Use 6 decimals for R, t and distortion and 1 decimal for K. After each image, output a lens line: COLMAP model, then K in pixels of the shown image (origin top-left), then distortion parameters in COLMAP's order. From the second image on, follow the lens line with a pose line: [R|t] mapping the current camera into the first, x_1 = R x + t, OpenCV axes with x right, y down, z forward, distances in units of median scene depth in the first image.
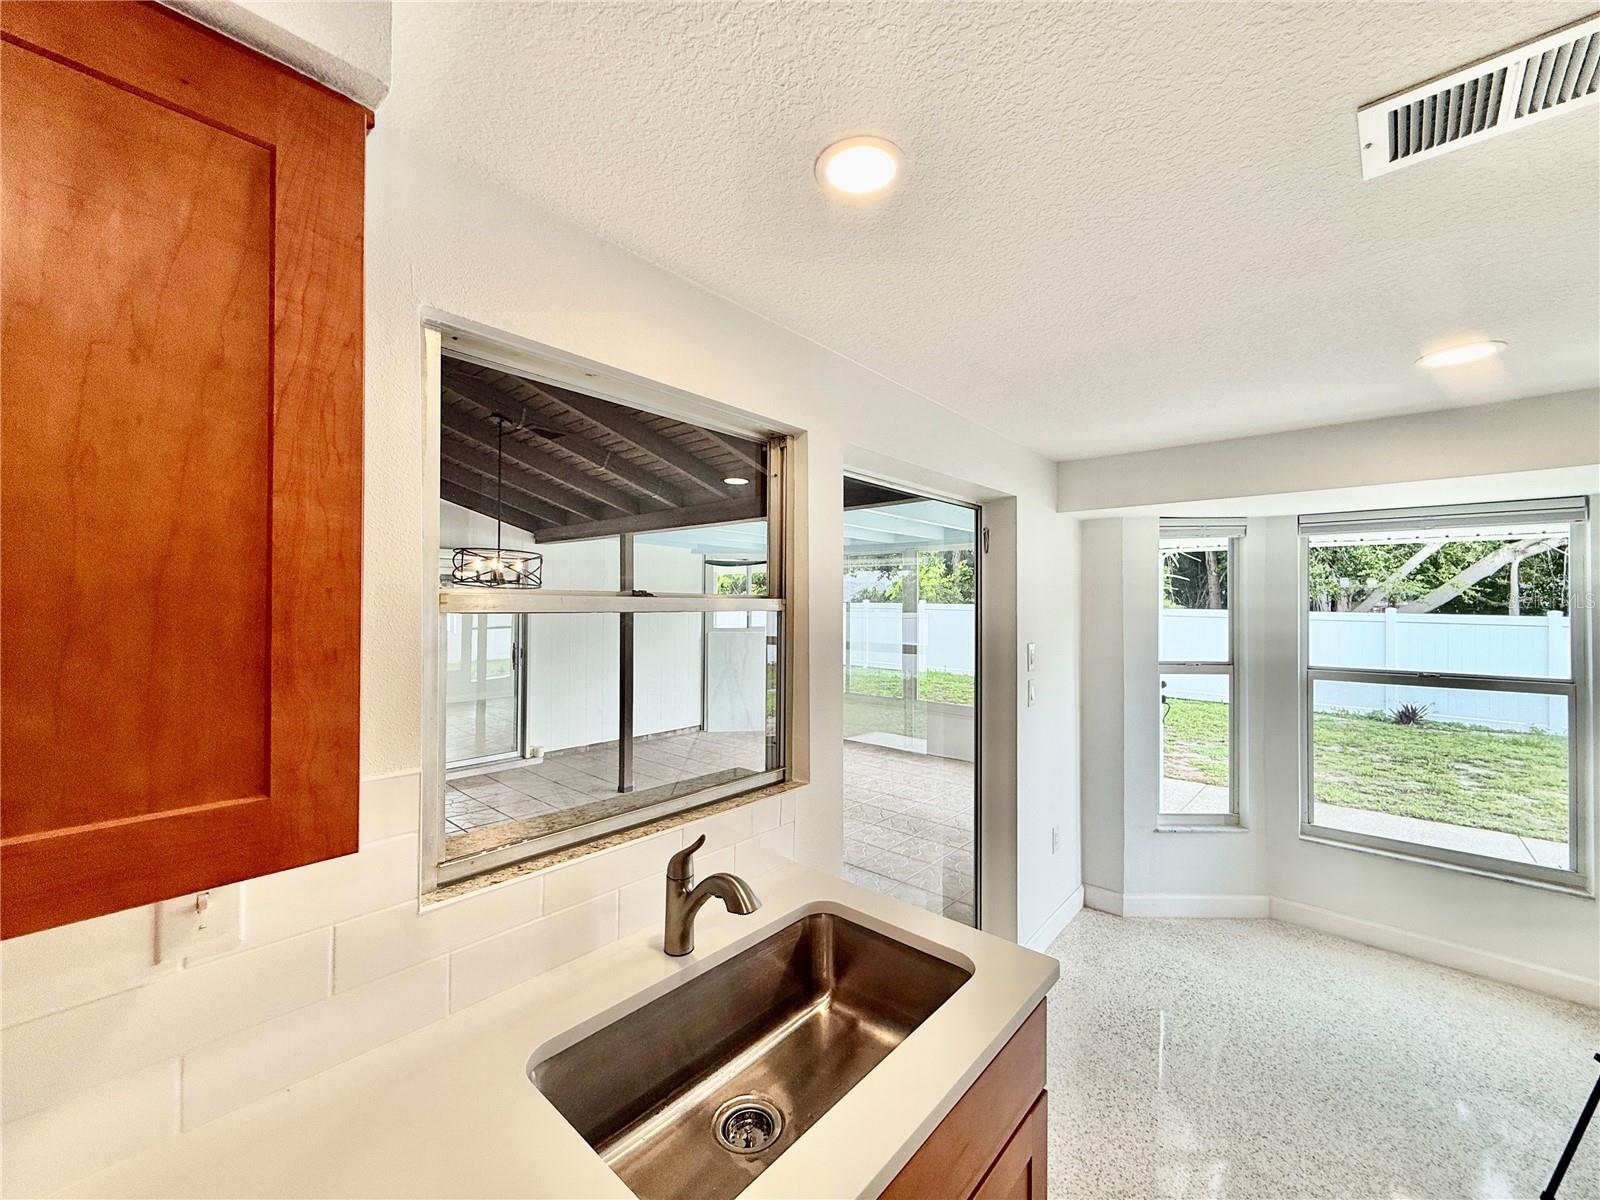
lens RADIAL K [[637.9, 0, 795.5], [0, 637.9, 593.8], [0, 0, 1]] dist [-0.001964, 0.001222]
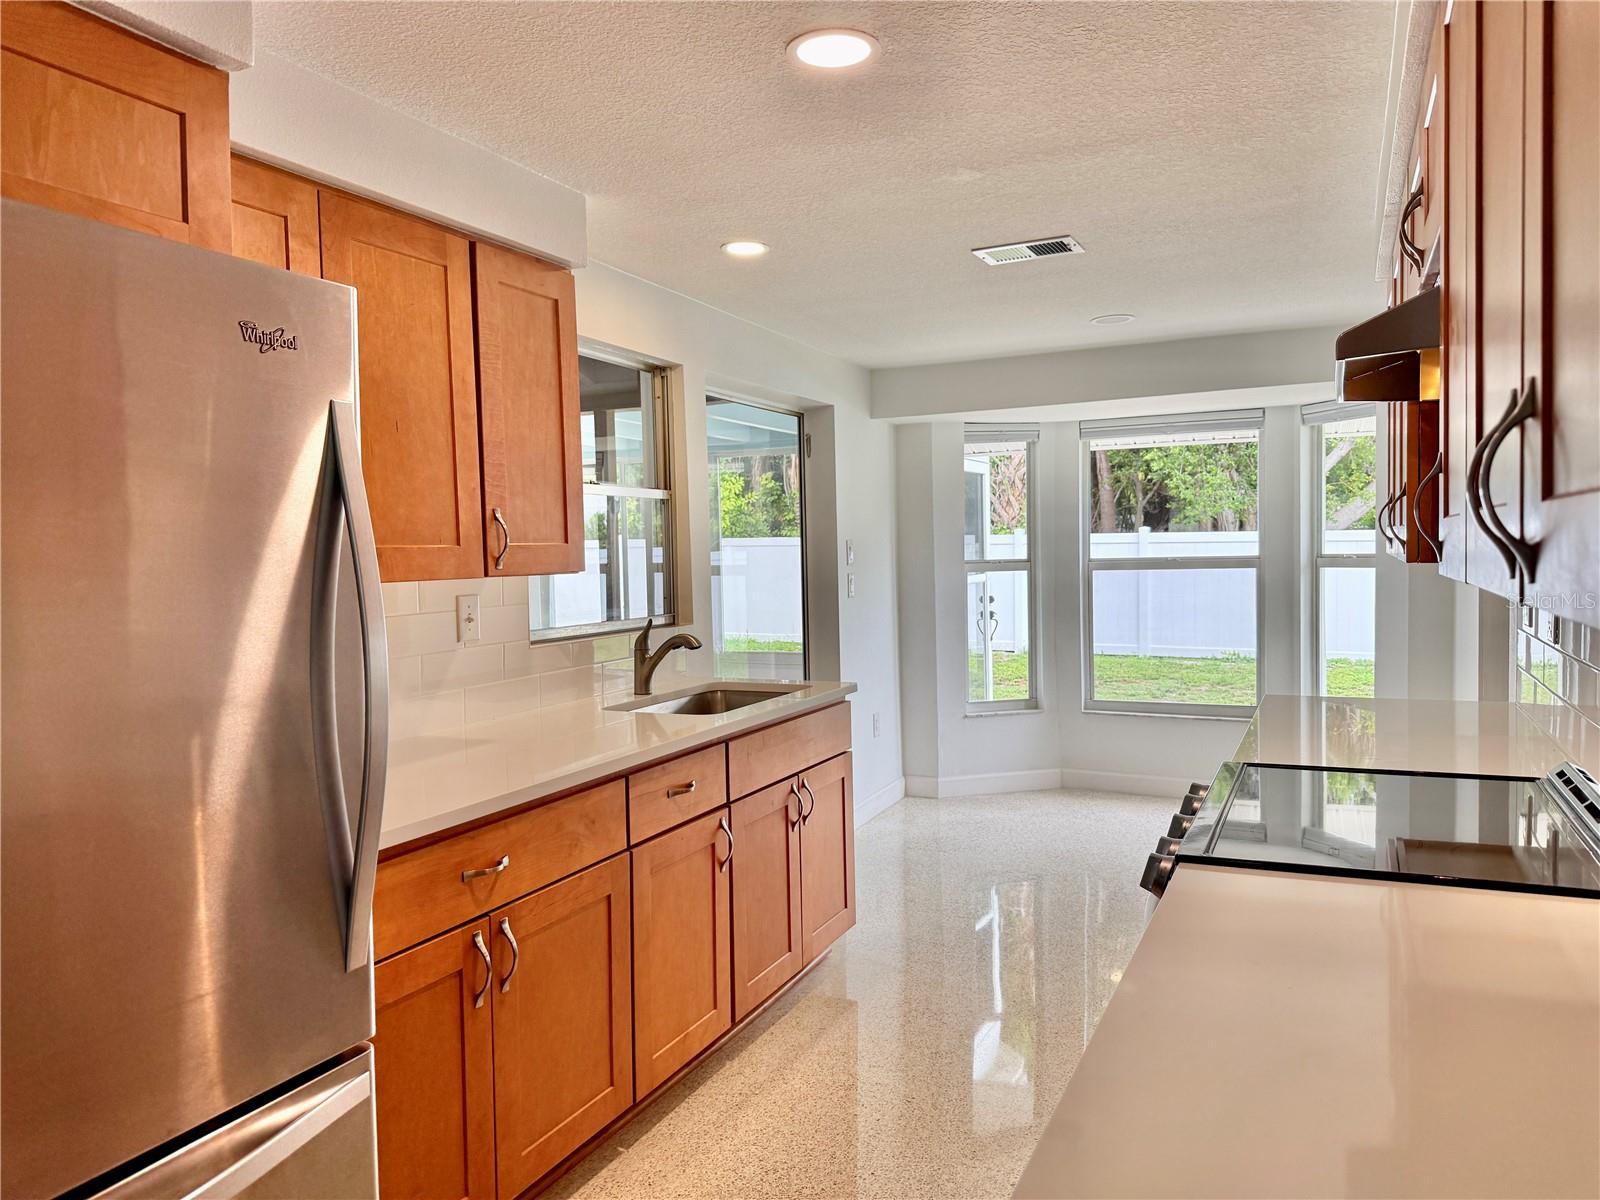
lens RADIAL K [[1126.5, 0, 800.7], [0, 1126.5, 600.5], [0, 0, 1]] dist [0.030199, -0.038672]
pose [[0.958010, -0.039971, 0.283934, -0.224224], [0.023267, 0.997807, 0.061963, 0.051036], [-0.285788, -0.052755, 0.956840, -0.706683]]
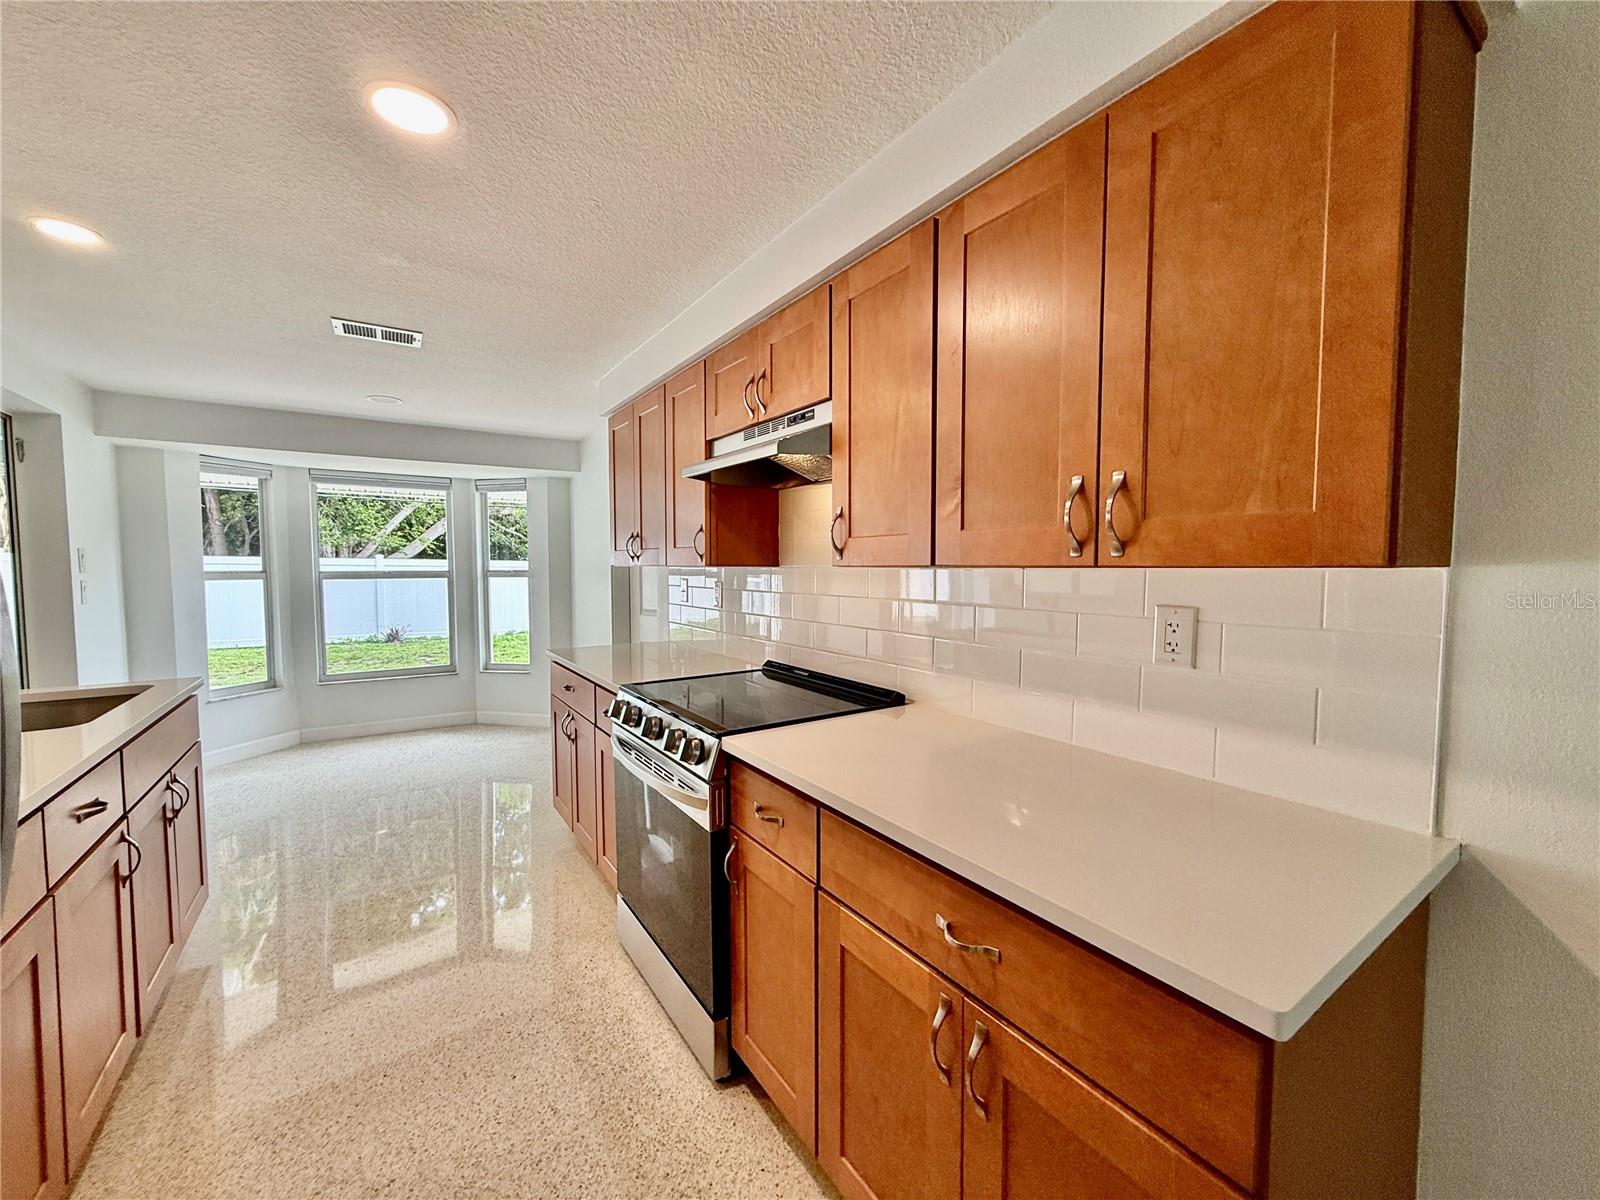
lens RADIAL K [[637.9, 0, 805.1], [0, 637.9, 602.6], [0, 0, 1]] dist [-0.001964, 0.001222]
pose [[0.236447, -0.062268, 0.969647, -0.368408], [-0.013172, 0.997647, 0.067278, 0.068345], [-0.971555, -0.028680, 0.235070, -0.445561]]
